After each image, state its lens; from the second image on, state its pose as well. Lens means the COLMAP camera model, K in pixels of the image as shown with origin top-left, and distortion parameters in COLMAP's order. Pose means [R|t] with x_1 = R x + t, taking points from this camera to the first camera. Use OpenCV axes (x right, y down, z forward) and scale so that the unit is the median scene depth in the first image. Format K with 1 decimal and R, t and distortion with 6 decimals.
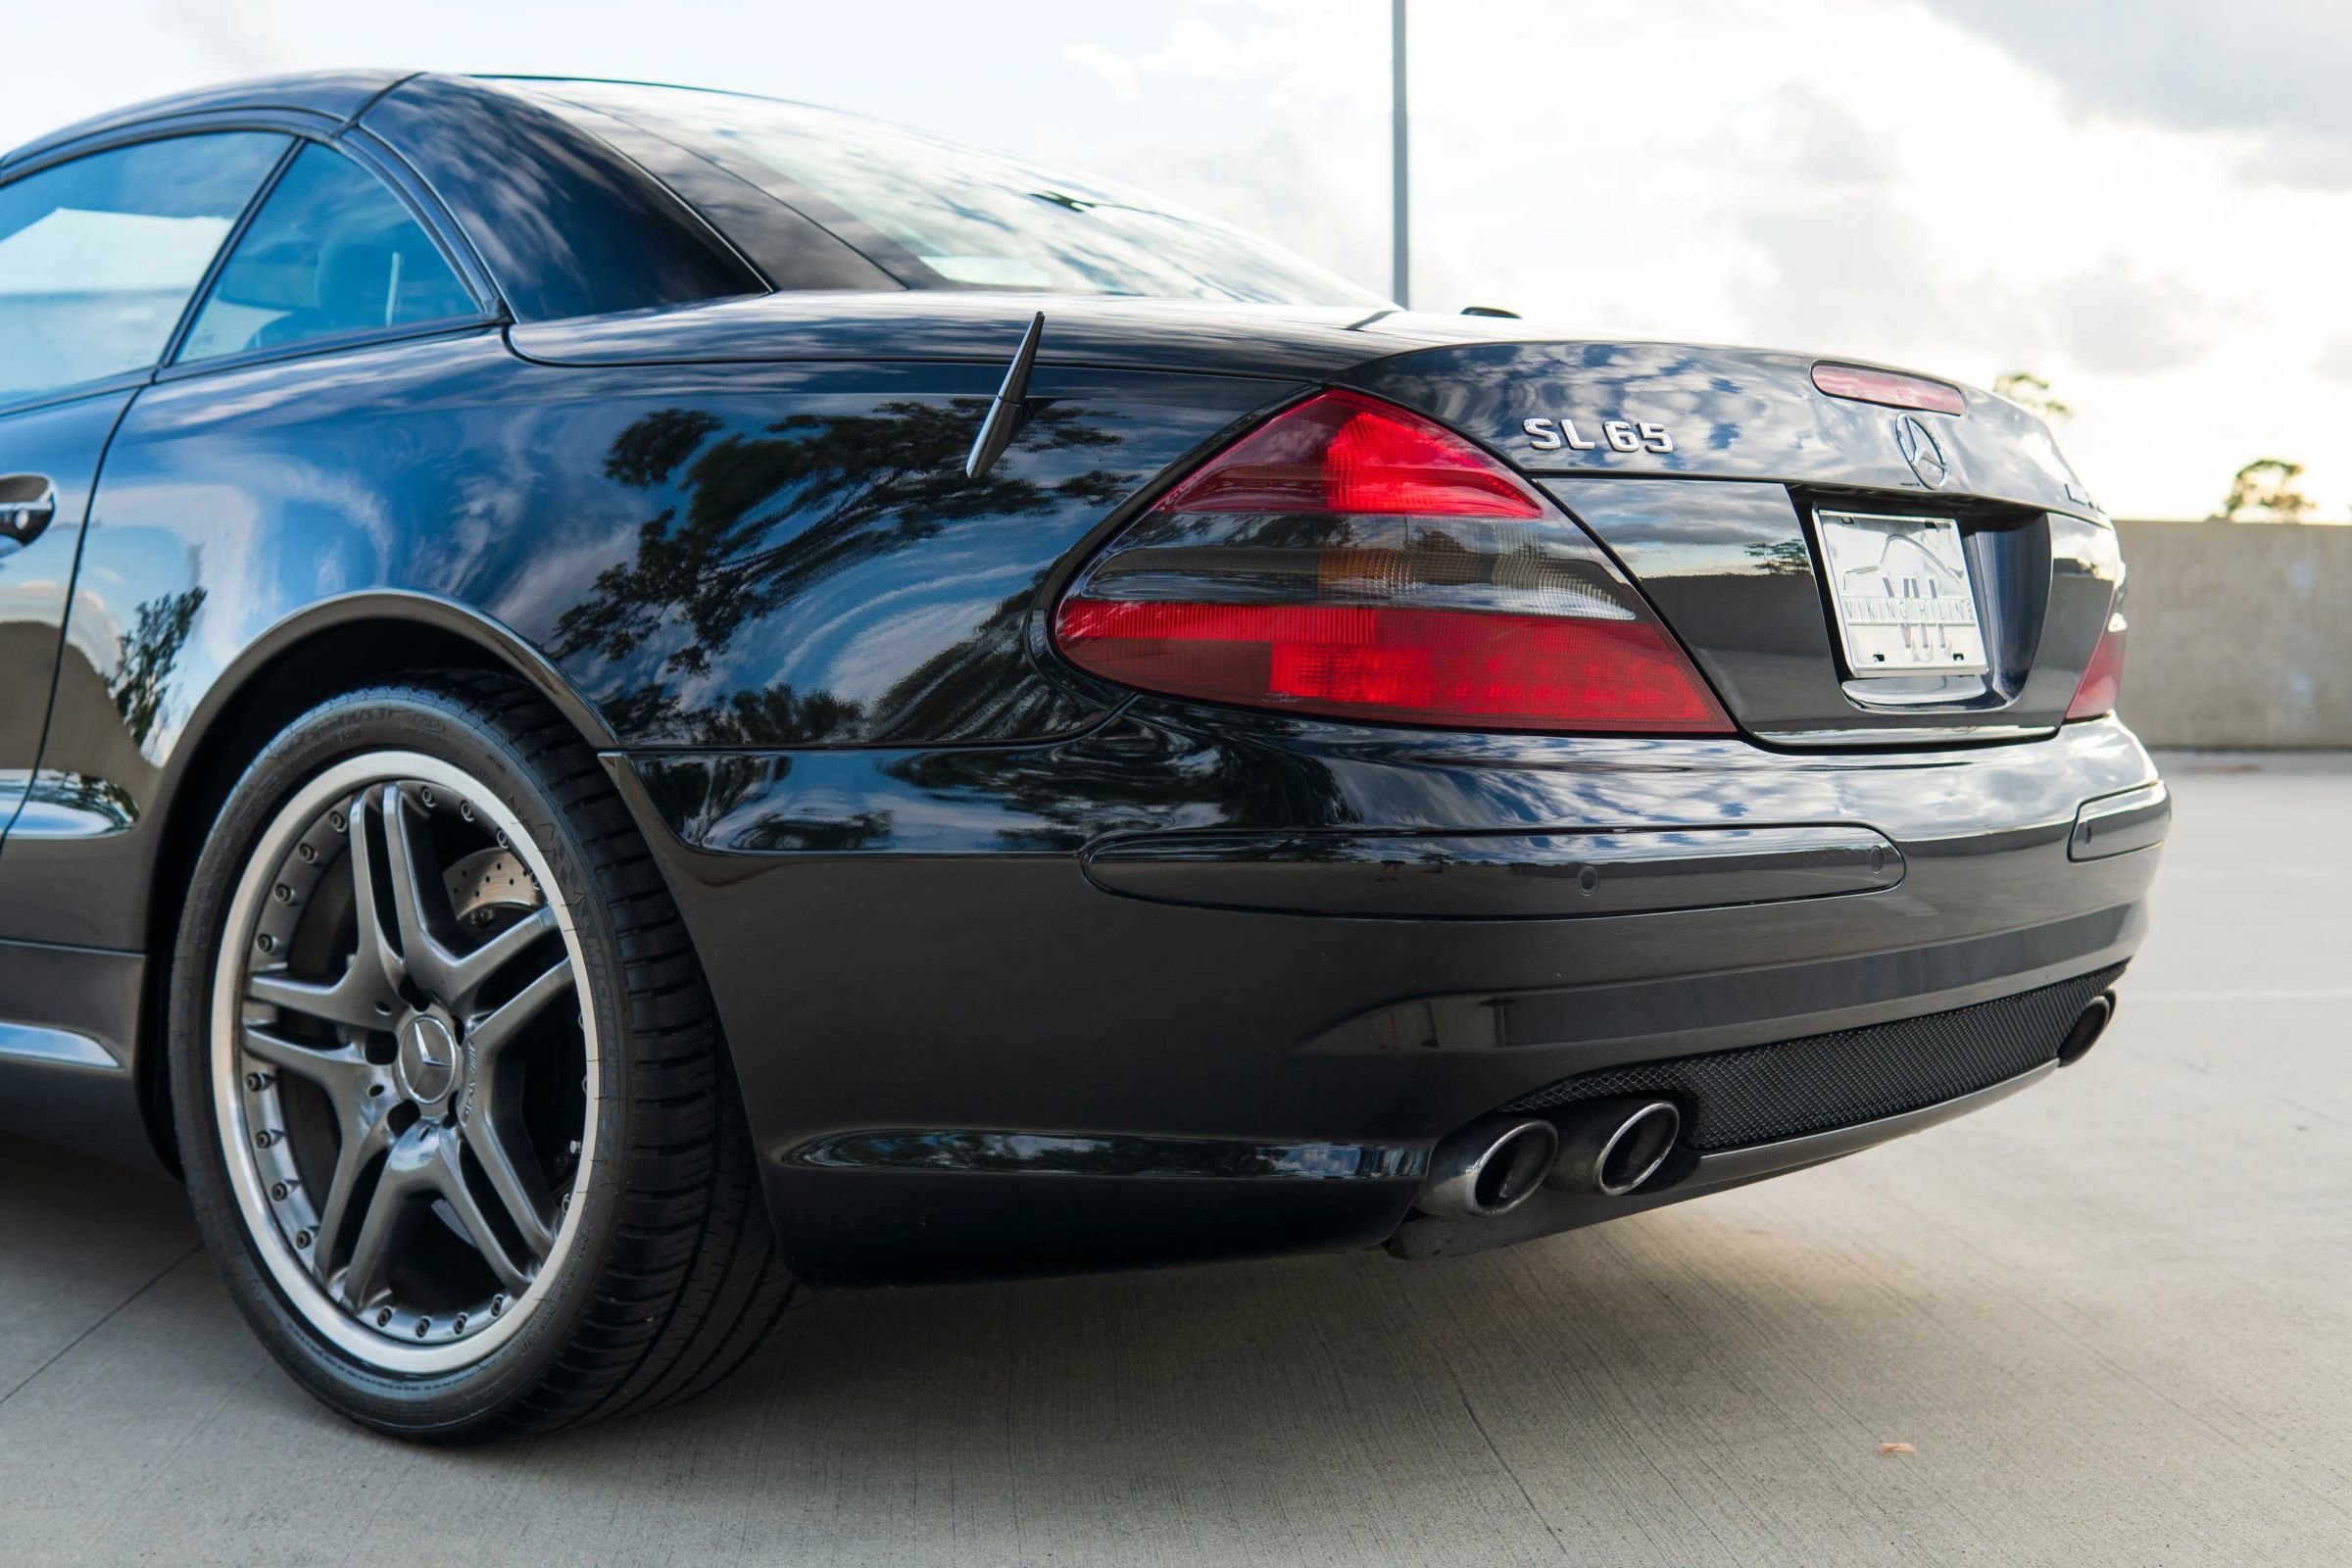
lens RADIAL K [[3273.3, 0, 1196.1], [0, 3273.3, 770.3], [0, 0, 1]] dist [-0.183468, -0.157057]
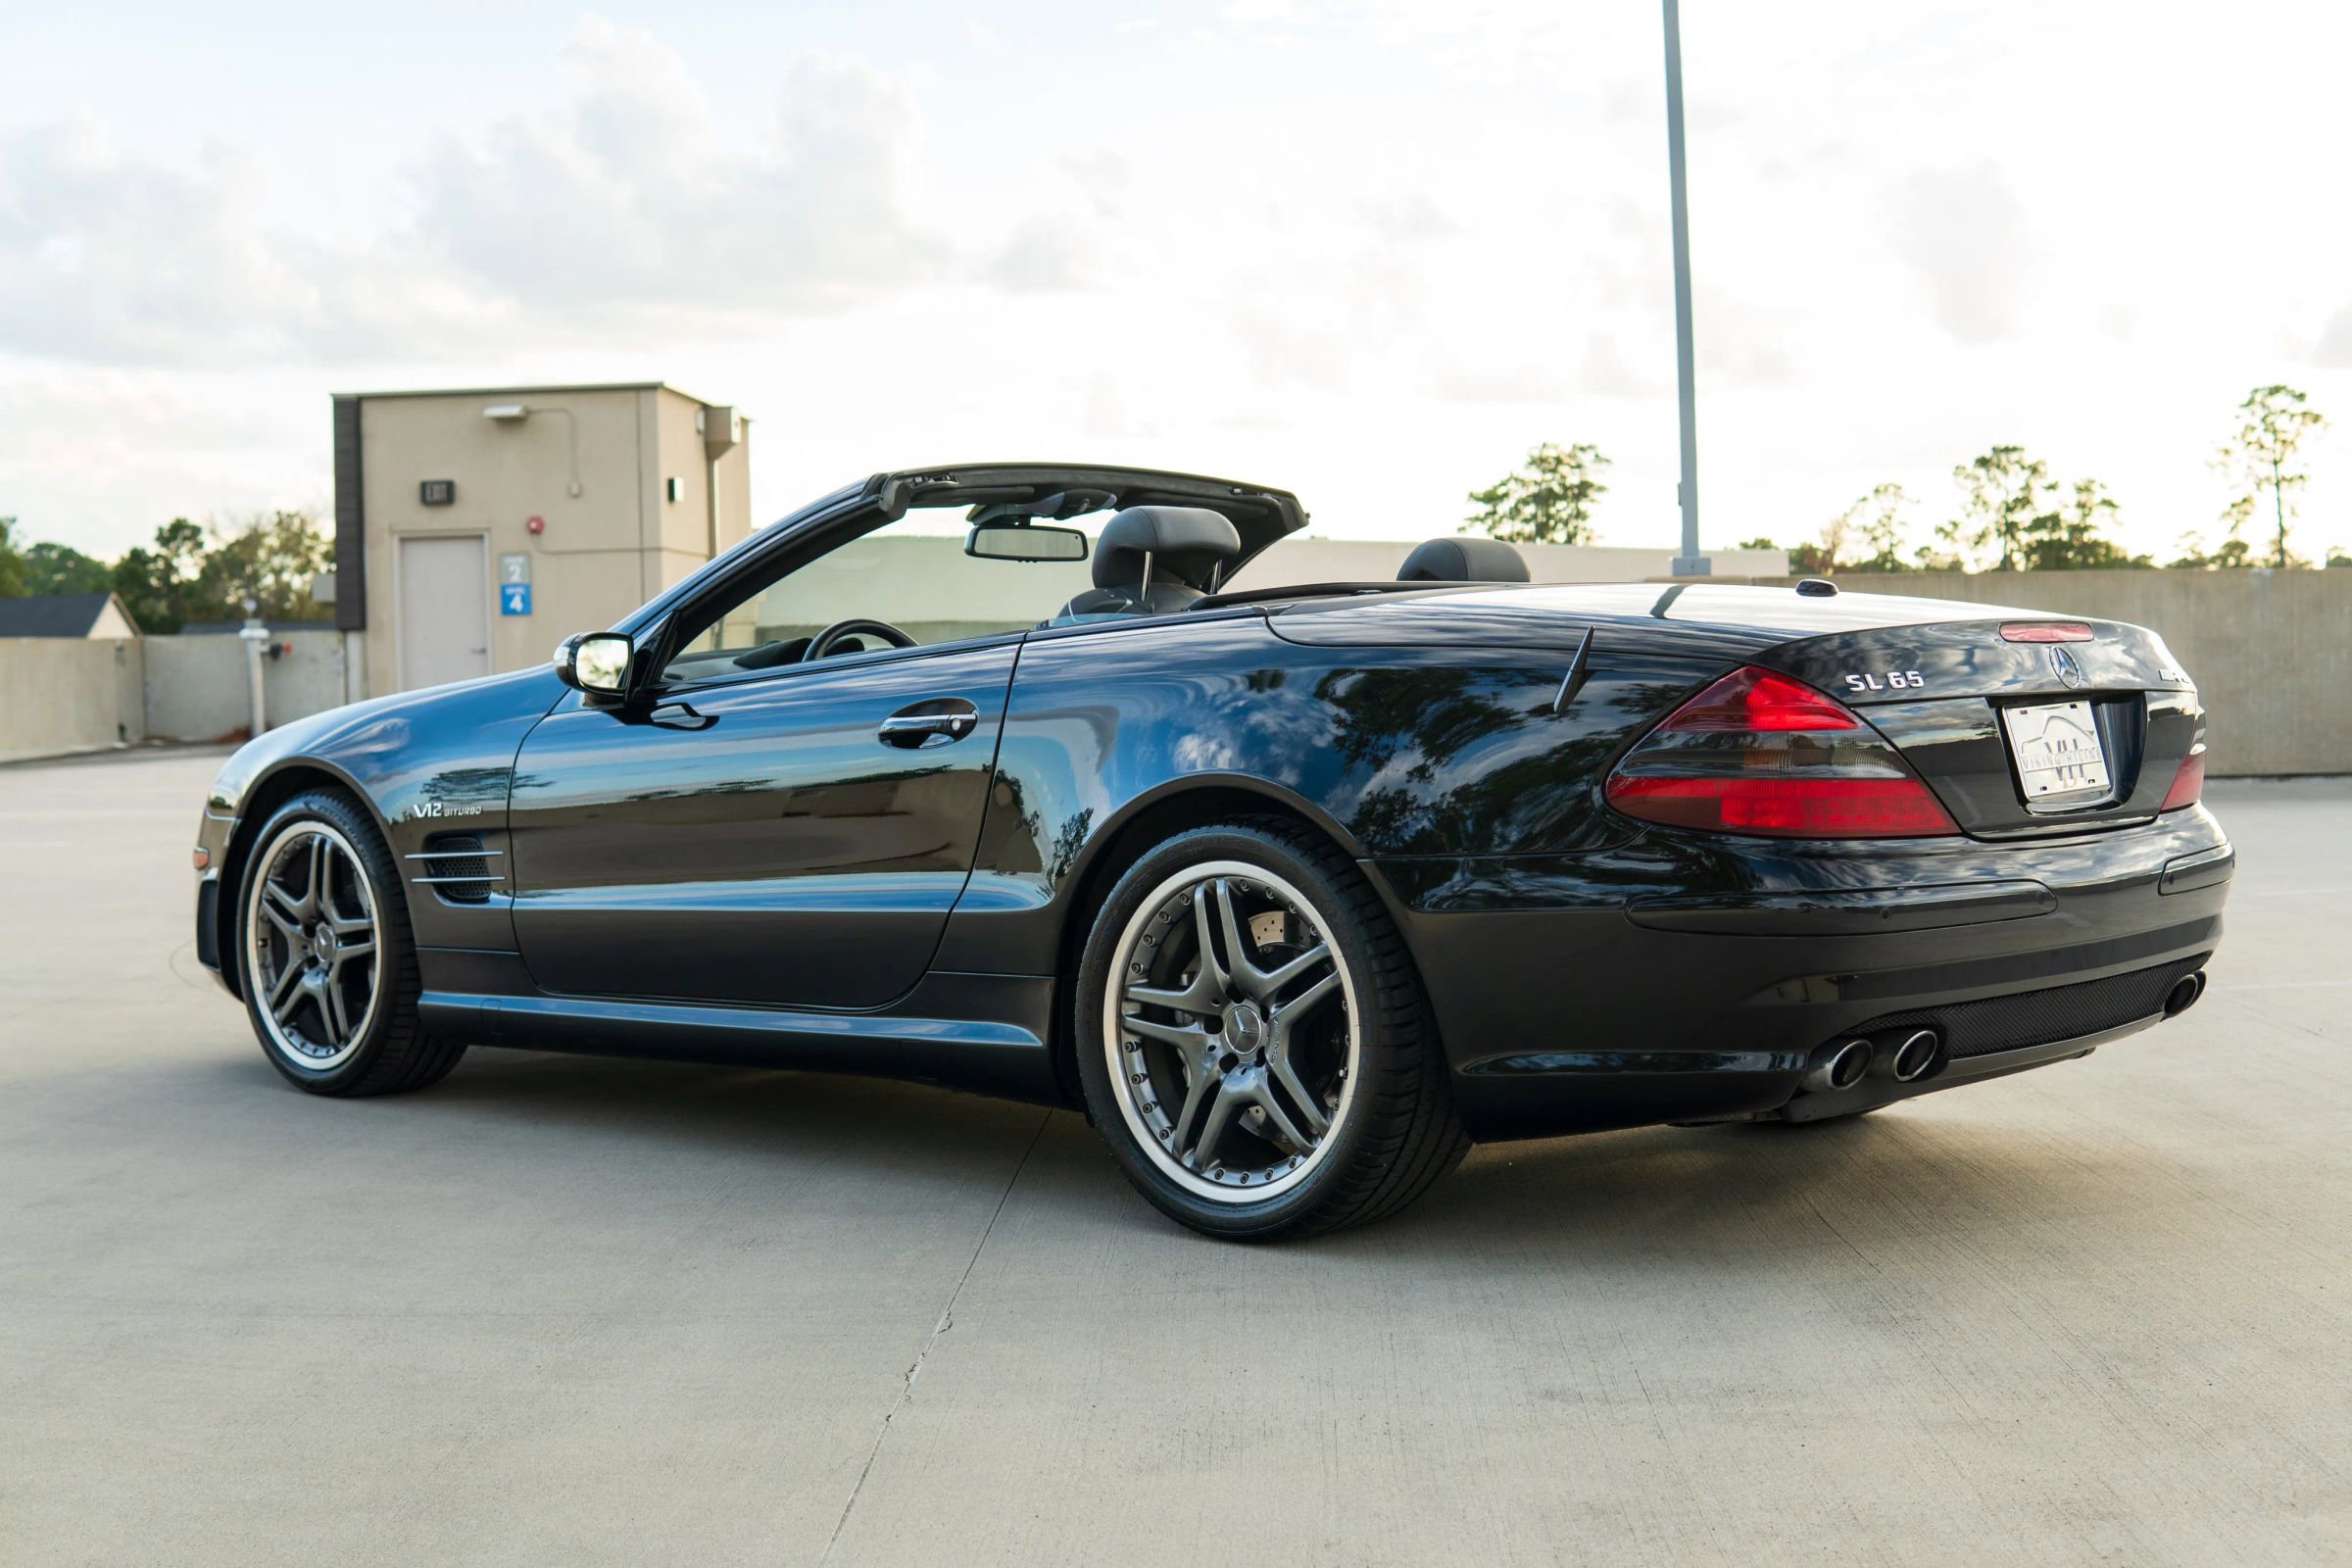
lens RADIAL K [[3260.8, 0, 1176.2], [0, 3260.8, 782.5], [0, 0, 1]] dist [-0.206332, -0.059367]
pose [[0.995787, -0.026109, -0.087904, -0.113646], [0.025504, 0.999643, -0.007999, -0.035842], [0.088081, 0.005724, 0.996097, -0.835859]]
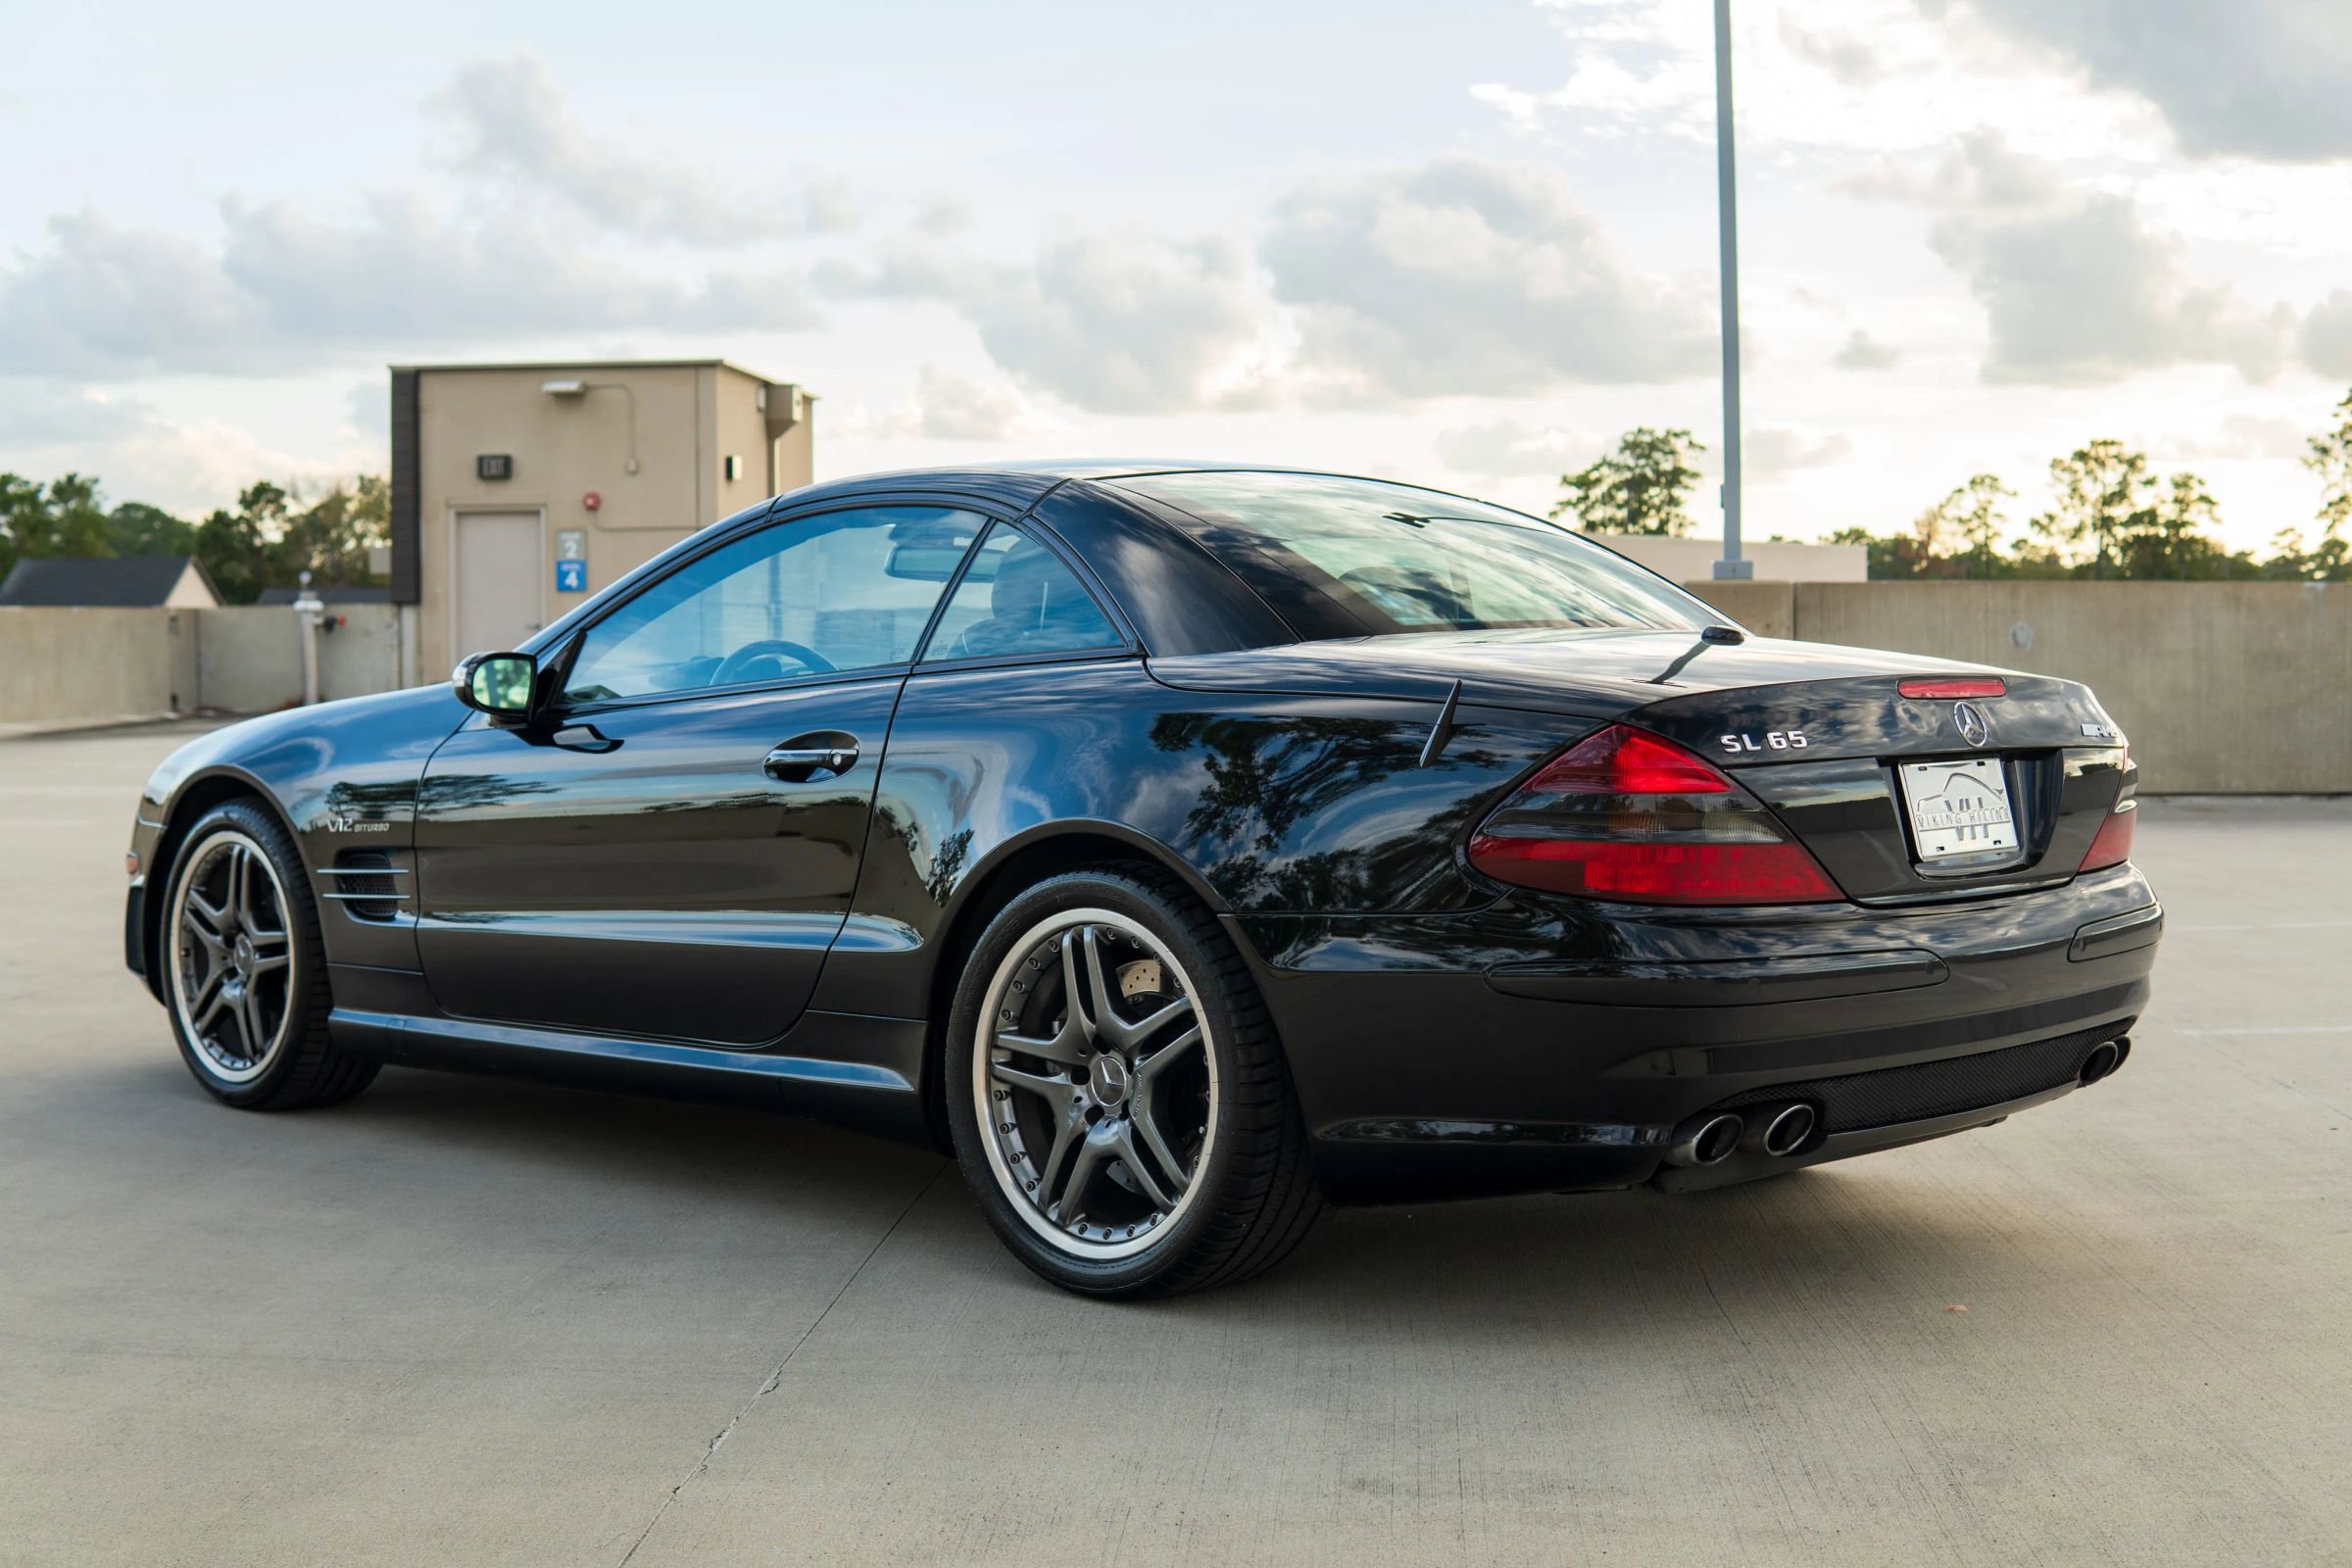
lens RADIAL K [[3277.0, 0, 1176.0], [0, 3277.0, 784.0], [0, 0, 1]] dist [-0.204361, -0.037705]
pose [[0.993259, -0.006905, -0.115709, 0.006062], [0.006794, 0.999976, -0.001351, -0.071686], [0.115716, 0.000556, 0.993282, -0.782908]]
